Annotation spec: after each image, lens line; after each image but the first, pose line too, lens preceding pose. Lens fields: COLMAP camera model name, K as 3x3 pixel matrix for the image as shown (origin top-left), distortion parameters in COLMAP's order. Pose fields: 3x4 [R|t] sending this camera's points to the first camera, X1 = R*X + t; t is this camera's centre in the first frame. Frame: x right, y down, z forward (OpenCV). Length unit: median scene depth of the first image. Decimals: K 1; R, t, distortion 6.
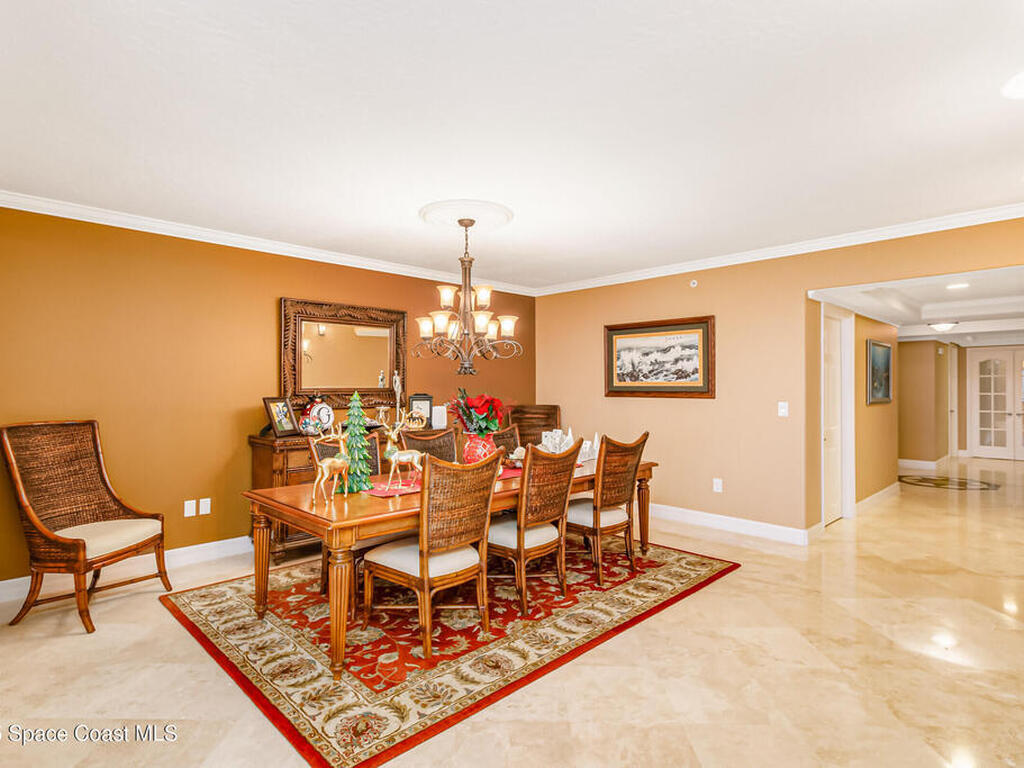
lens RADIAL K [[534.2, 0, 512.0], [0, 534.2, 384.0], [0, 0, 1]] dist [-0.000281, -0.000042]
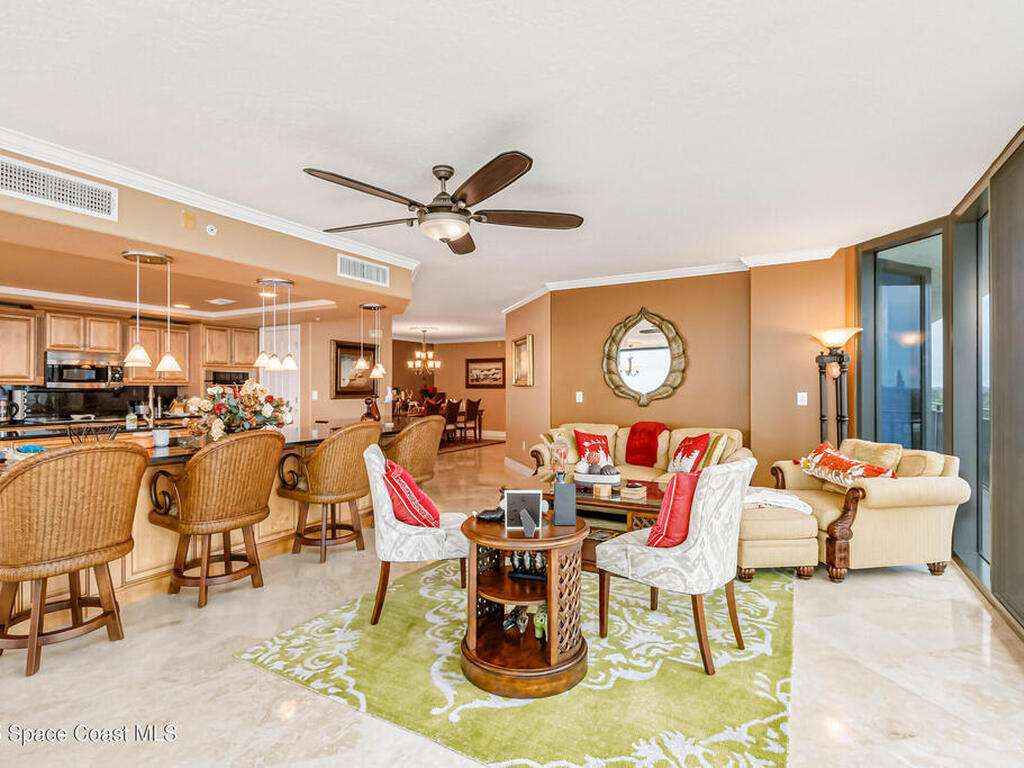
lens RADIAL K [[534.2, 0, 512.0], [0, 534.2, 384.0], [0, 0, 1]] dist [-0.000281, -0.000042]
pose [[0.959829, 0.002172, 0.280578, -0.331382], [-0.001757, 0.999997, -0.001732, 0.008045], [-0.280581, 0.001170, 0.959830, -1.511176]]
